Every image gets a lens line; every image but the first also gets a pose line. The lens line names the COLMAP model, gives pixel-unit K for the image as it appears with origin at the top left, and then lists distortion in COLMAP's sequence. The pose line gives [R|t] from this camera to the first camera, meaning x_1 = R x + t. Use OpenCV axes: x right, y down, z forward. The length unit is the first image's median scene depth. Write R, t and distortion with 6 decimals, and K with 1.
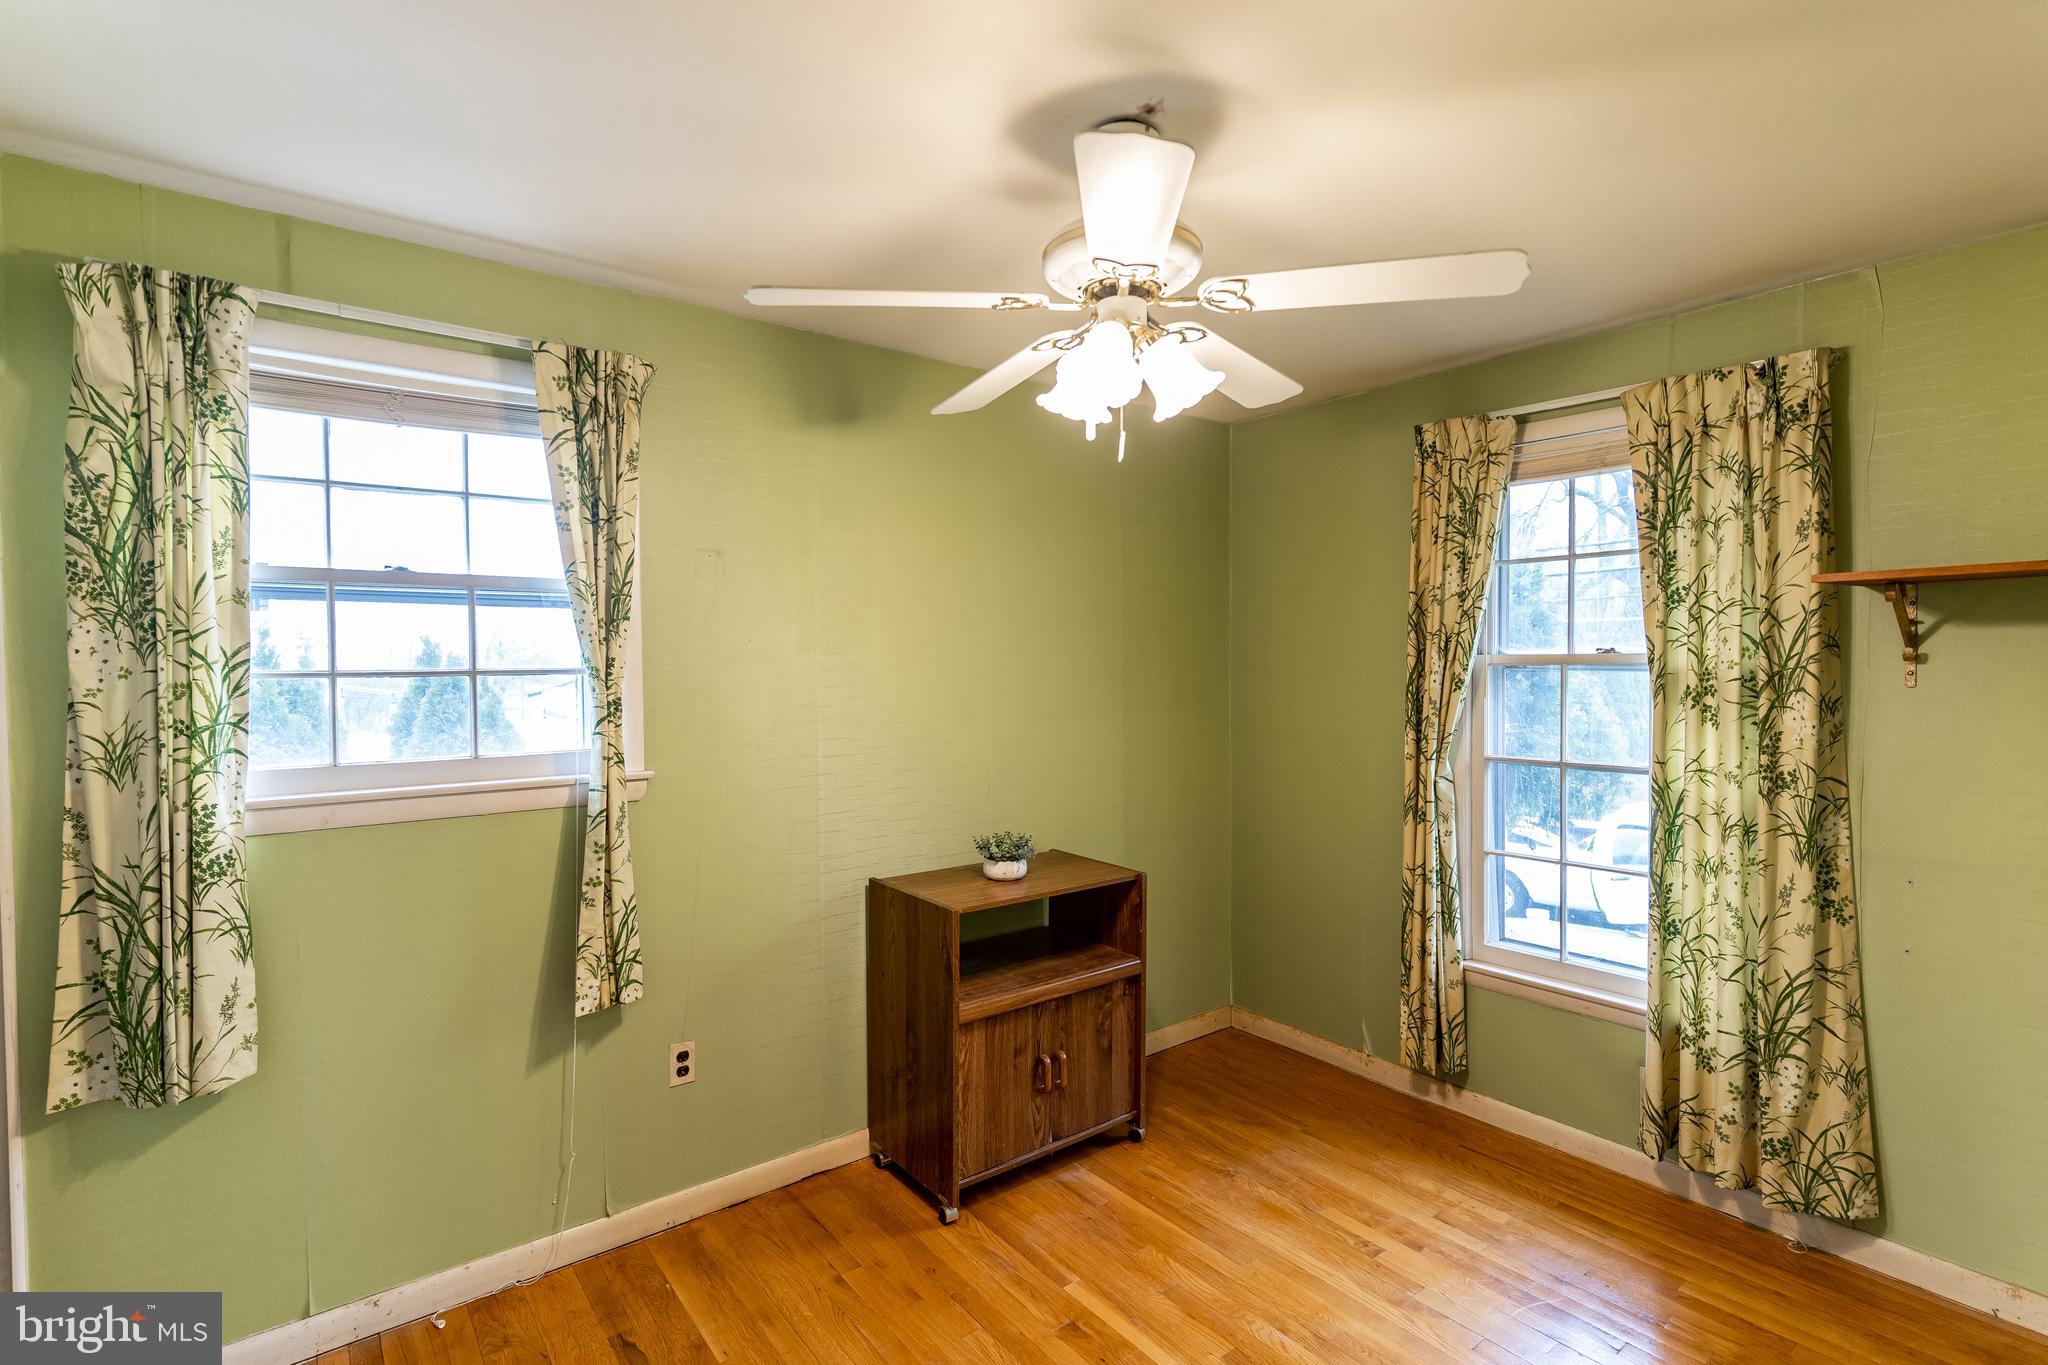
lens RADIAL K [[966.9, 0, 1024.0], [0, 966.9, 682.5], [0, 0, 1]] dist [0.002353, 0.000704]
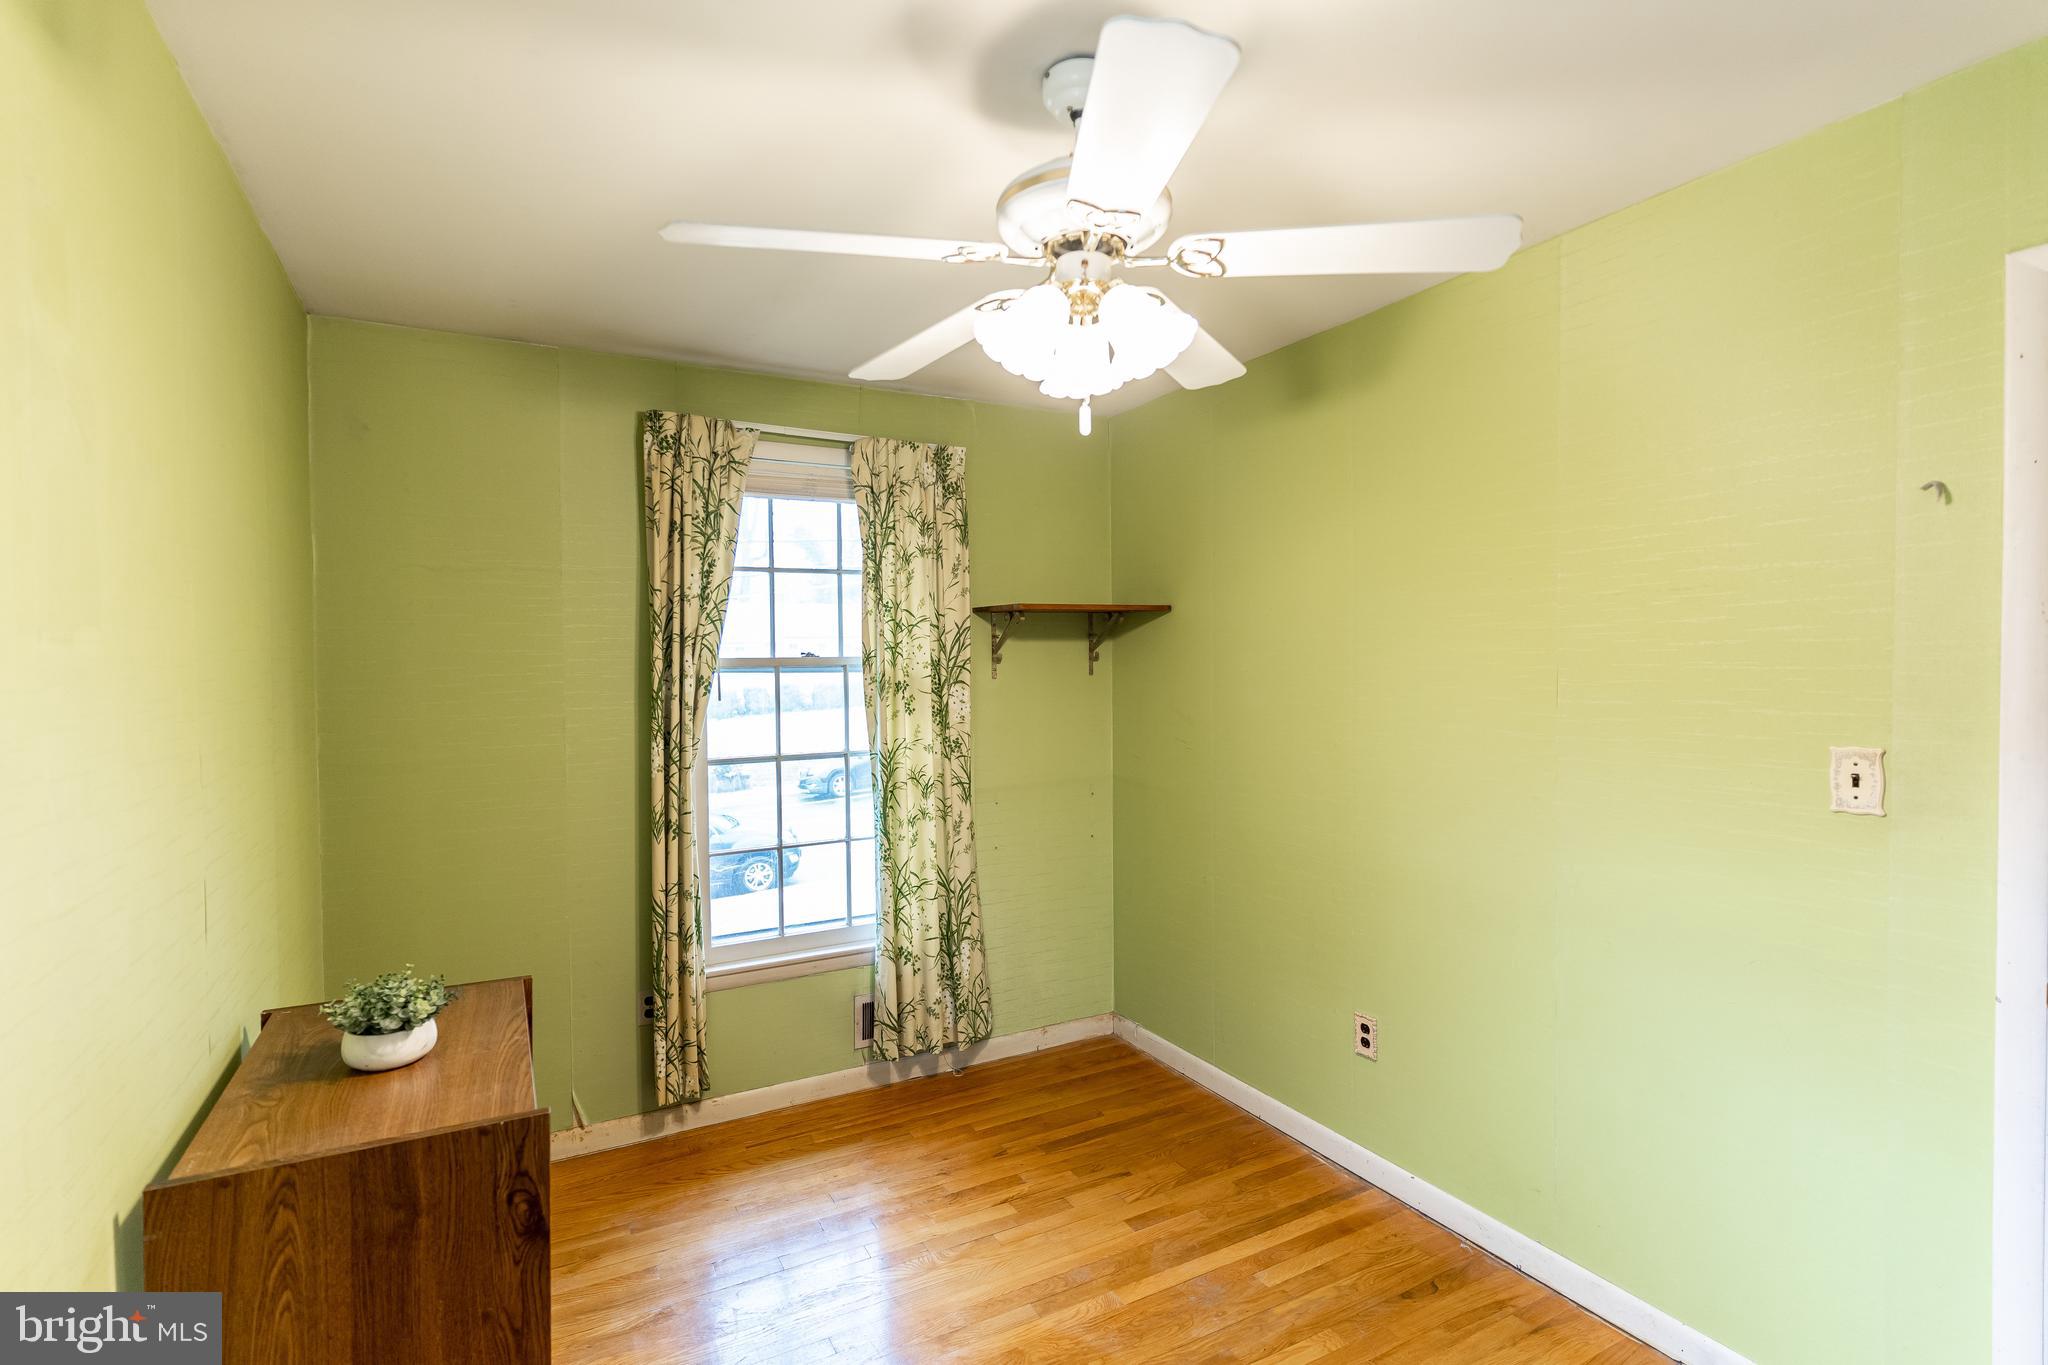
lens RADIAL K [[966.9, 0, 1024.0], [0, 966.9, 682.5], [0, 0, 1]] dist [0.002353, 0.000704]
pose [[0.170014, -0.016725, 0.985300, -0.521007], [0.034186, 0.999354, 0.011064, -0.003518], [-0.984849, 0.031803, 0.170476, 0.579818]]
